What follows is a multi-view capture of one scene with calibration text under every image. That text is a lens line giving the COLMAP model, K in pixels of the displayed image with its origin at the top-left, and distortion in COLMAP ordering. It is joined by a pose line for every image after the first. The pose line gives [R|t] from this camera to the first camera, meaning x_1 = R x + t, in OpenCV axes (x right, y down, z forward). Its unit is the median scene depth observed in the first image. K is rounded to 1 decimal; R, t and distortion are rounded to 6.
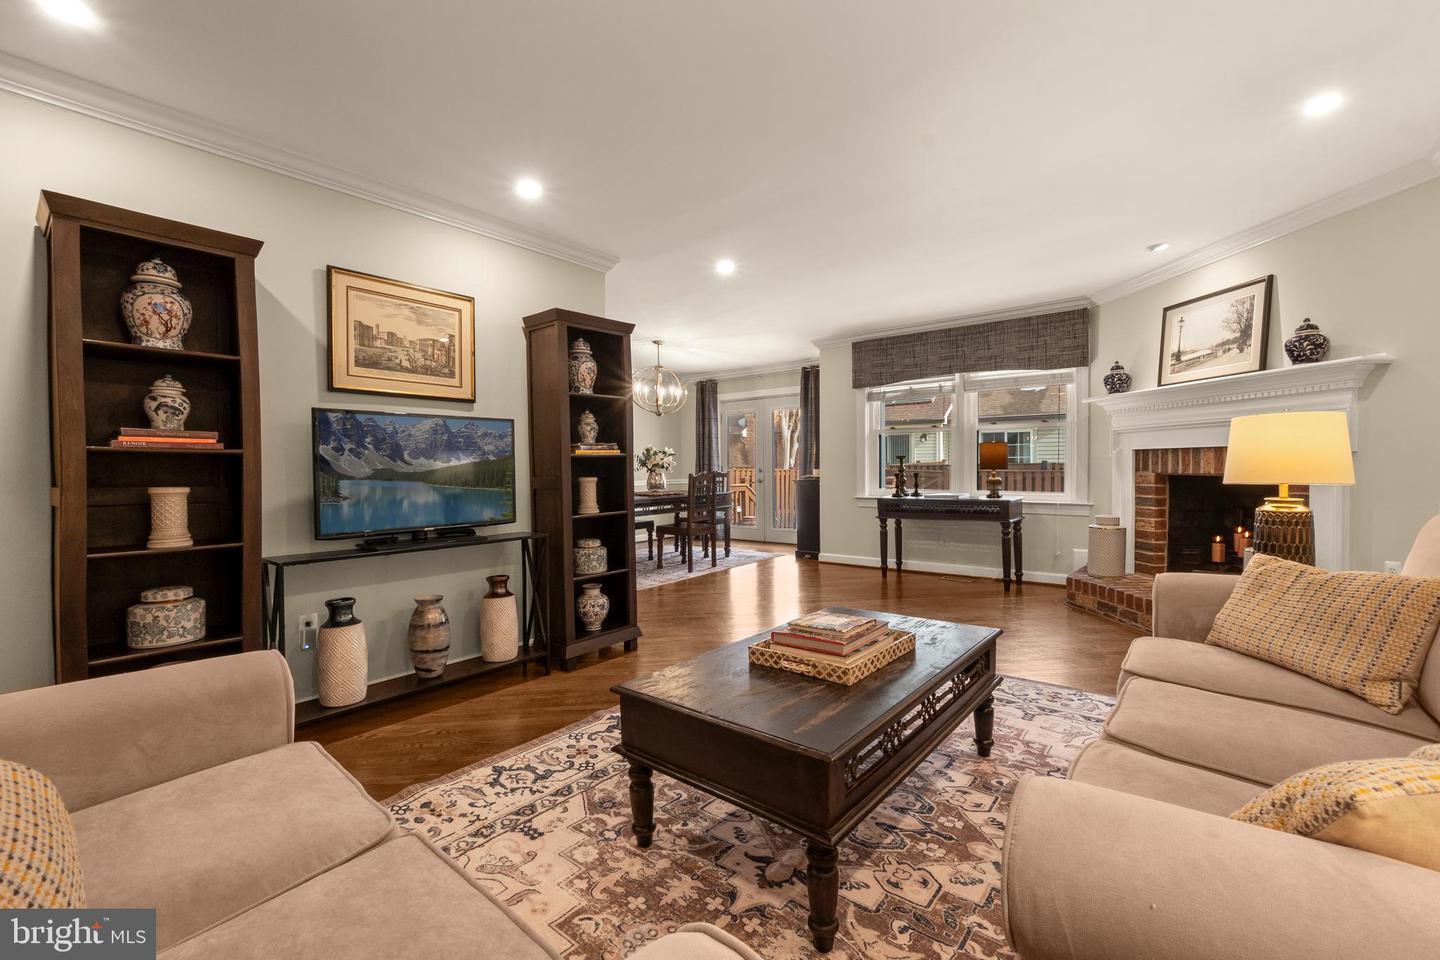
lens RADIAL K [[616.4, 0, 717.0], [0, 616.4, 476.2], [0, 0, 1]] dist [-0.004052, 0.000198]
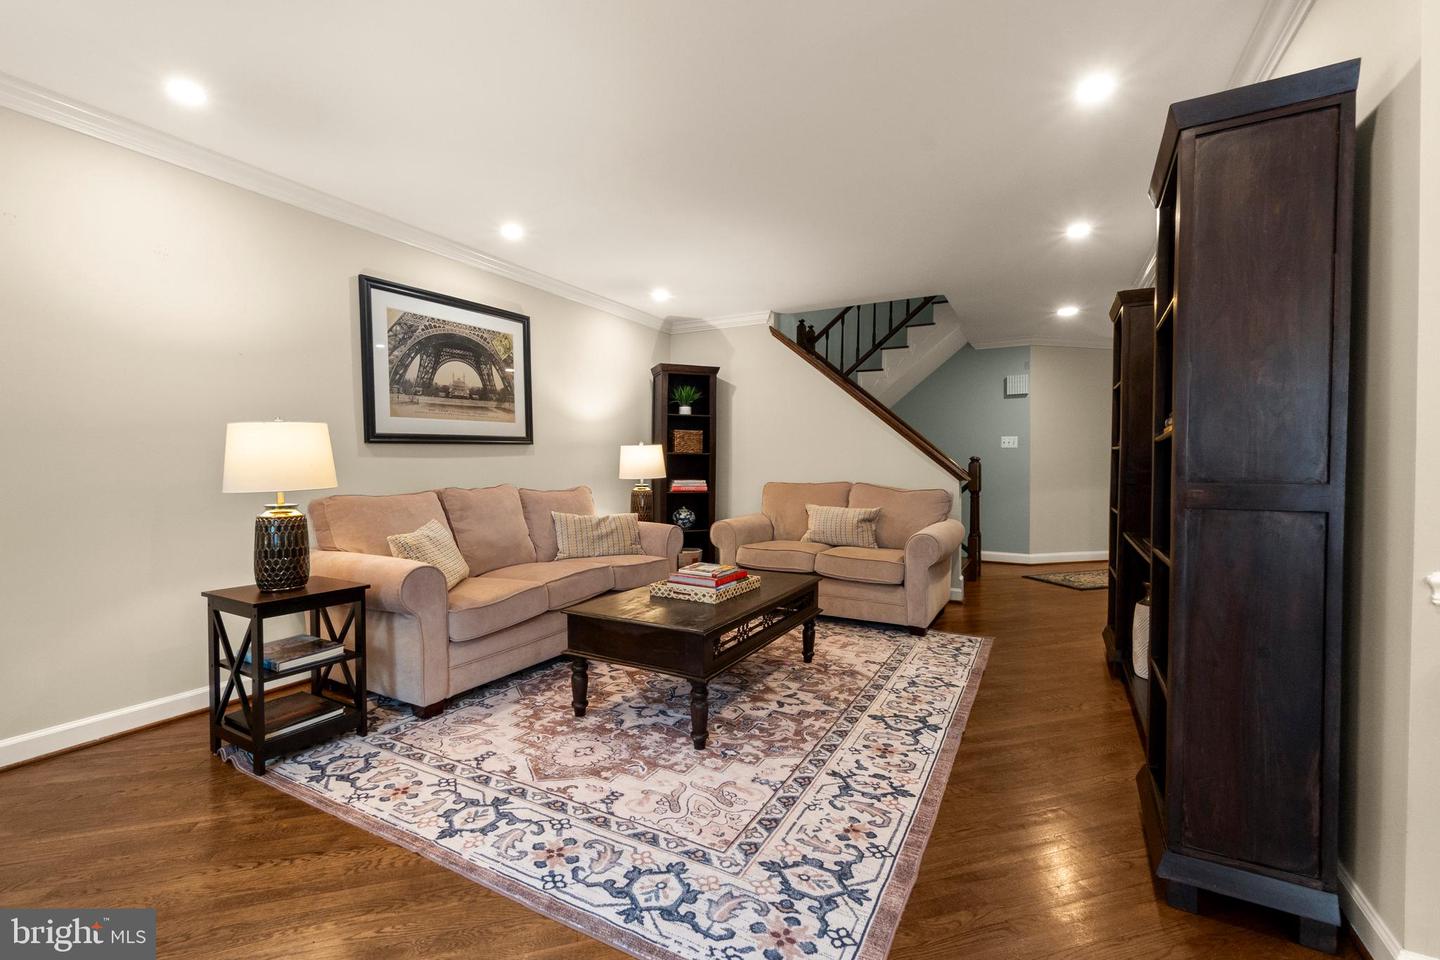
lens RADIAL K [[616.4, 0, 717.0], [0, 616.4, 476.2], [0, 0, 1]] dist [-0.004052, 0.000198]
pose [[-0.983444, 0.020363, -0.180065, 0.196204], [0.013805, 0.999198, 0.037595, -0.020212], [0.180686, 0.034487, -0.982936, 1.125200]]
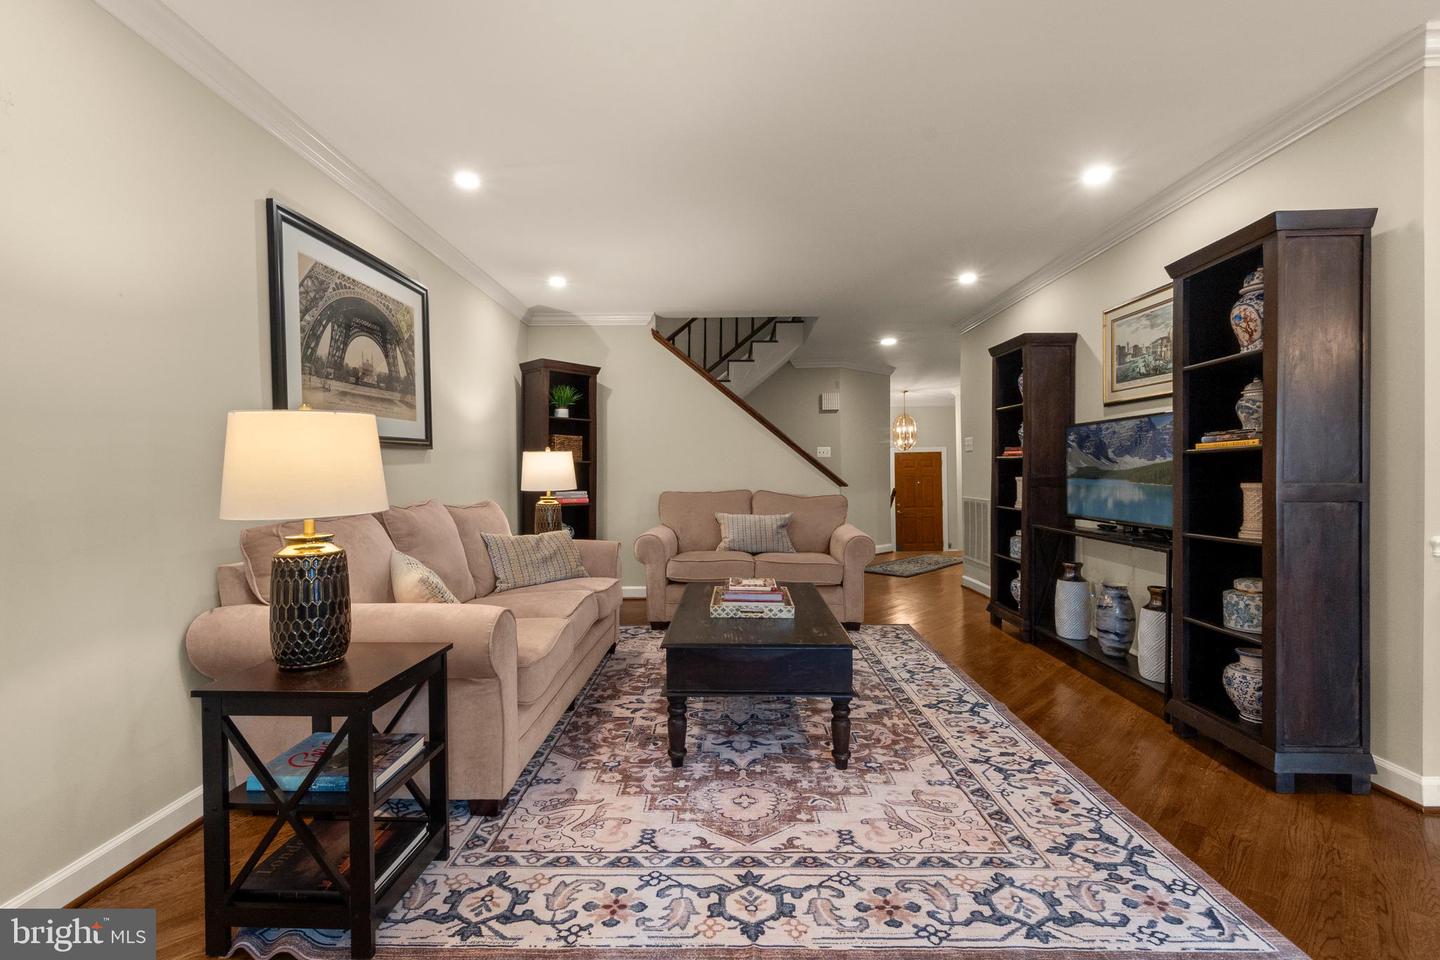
lens RADIAL K [[627.6, 0, 717.4], [0, 627.6, 477.4], [0, 0, 1]] dist [-0.002926, 0.000039]
pose [[-0.785519, 0.025923, -0.618294, 0.517544], [0.008935, 0.999493, 0.030553, -0.023520], [0.618772, 0.018475, -0.785353, 0.947873]]
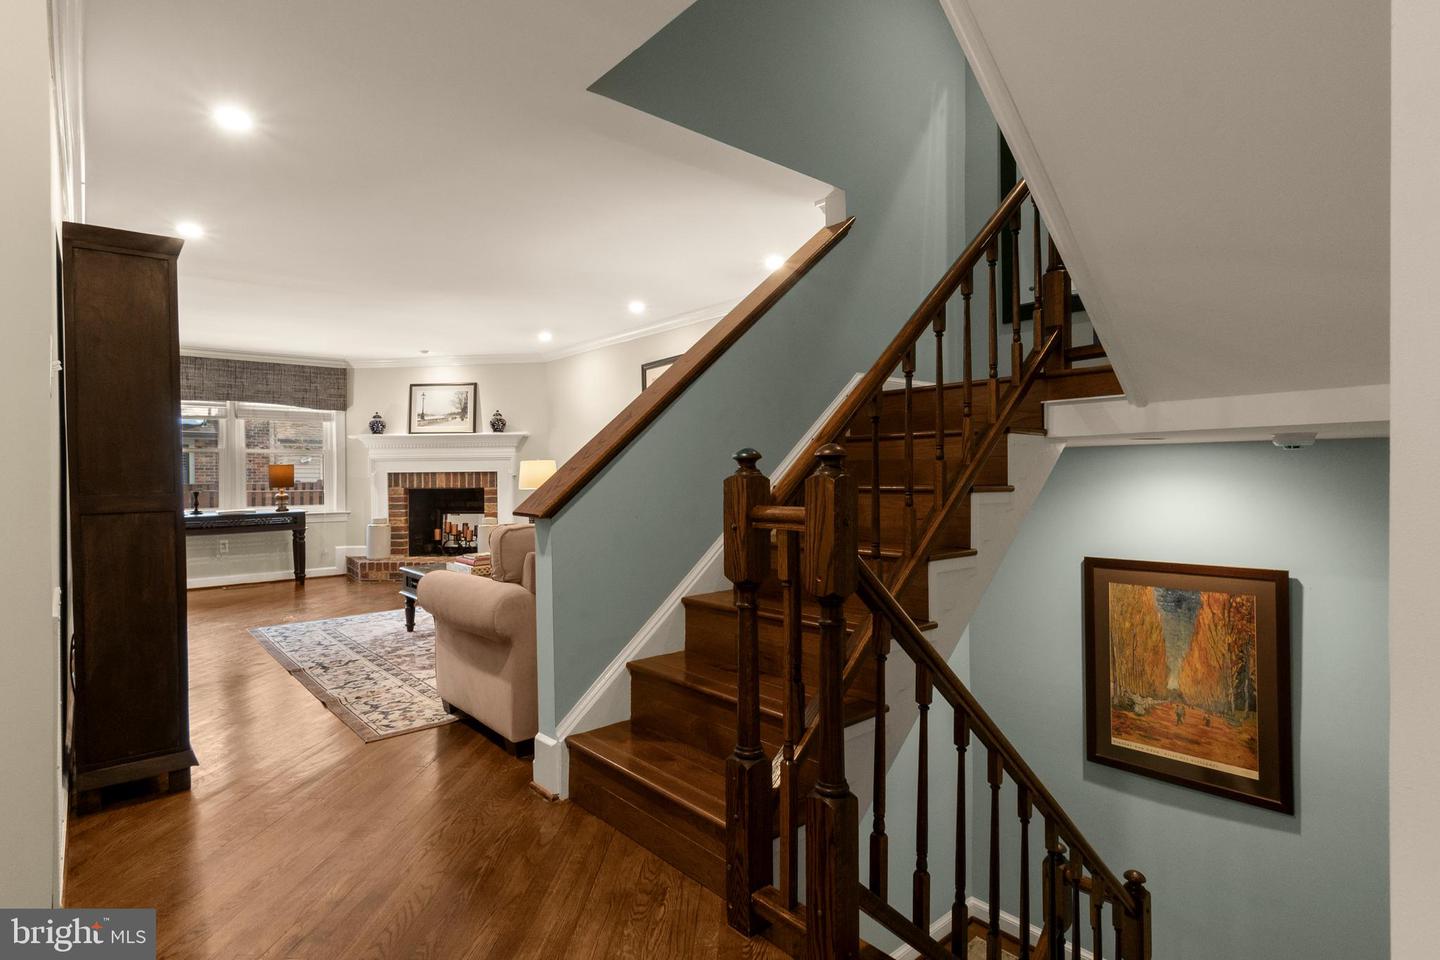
lens RADIAL K [[725.3, 0, 720.0], [0, 725.3, 480.0], [0, 0, 1]] dist [-0.000532, -0.000215]
pose [[0.172530, 0.004343, 0.984995, -0.958597], [0.026705, 0.999602, -0.009085, 0.012558], [-0.984642, 0.027871, 0.172345, -0.101769]]
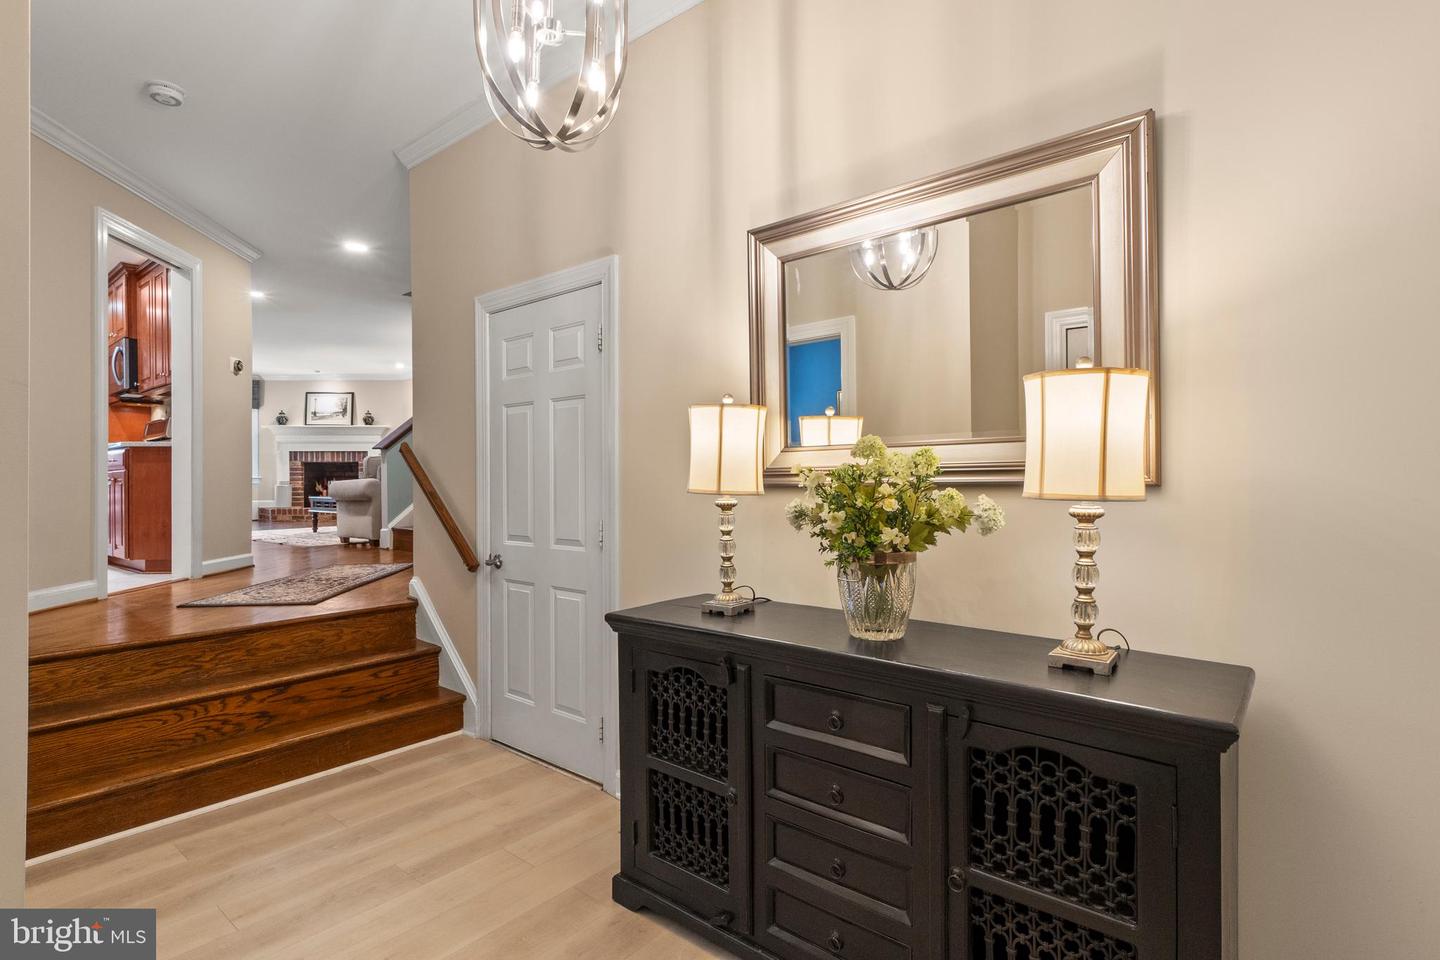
lens RADIAL K [[702.8, 0, 720.0], [0, 702.8, 480.0], [0, 0, 1]] dist [0.001115, -0.000006]
pose [[0.009438, 0.007999, 0.999923, -1.930148], [0.023530, 0.999689, -0.008219, 0.123760], [-0.999679, 0.023606, 0.009247, -0.603149]]
